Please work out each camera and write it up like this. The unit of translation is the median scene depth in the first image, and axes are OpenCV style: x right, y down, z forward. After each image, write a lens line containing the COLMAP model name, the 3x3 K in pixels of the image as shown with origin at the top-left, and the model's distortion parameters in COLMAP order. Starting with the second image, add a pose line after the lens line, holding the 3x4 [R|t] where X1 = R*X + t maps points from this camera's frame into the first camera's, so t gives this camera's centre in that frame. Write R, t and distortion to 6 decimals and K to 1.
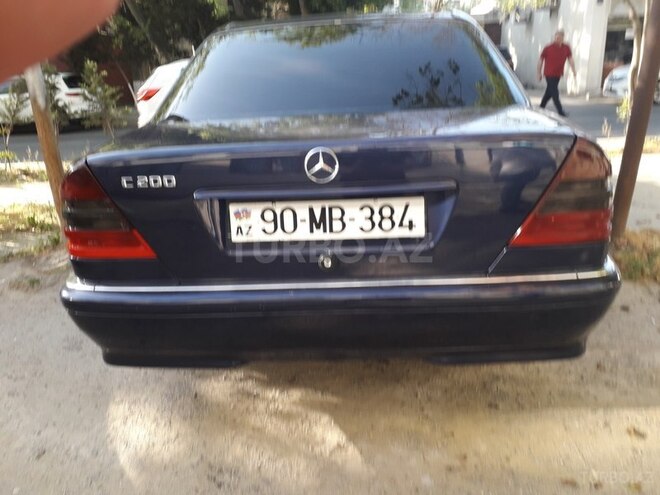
lens RADIAL K [[547.7, 0, 330.0], [0, 547.7, 247.5], [0, 0, 1]] dist [0.009314, -0.007439]
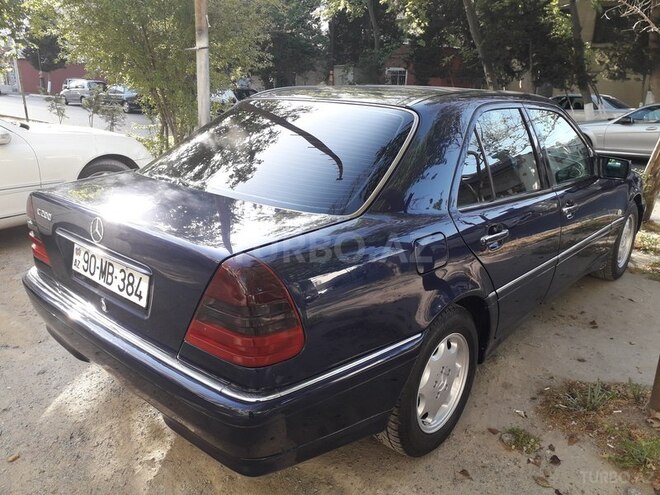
lens RADIAL K [[547.7, 0, 330.0], [0, 547.7, 247.5], [0, 0, 1]] dist [0.009314, -0.007439]
pose [[0.763006, 0.237220, -0.601289, 0.940411], [-0.242455, 0.967339, 0.073971, -0.270000], [0.599198, 0.089346, 0.795600, 0.269132]]
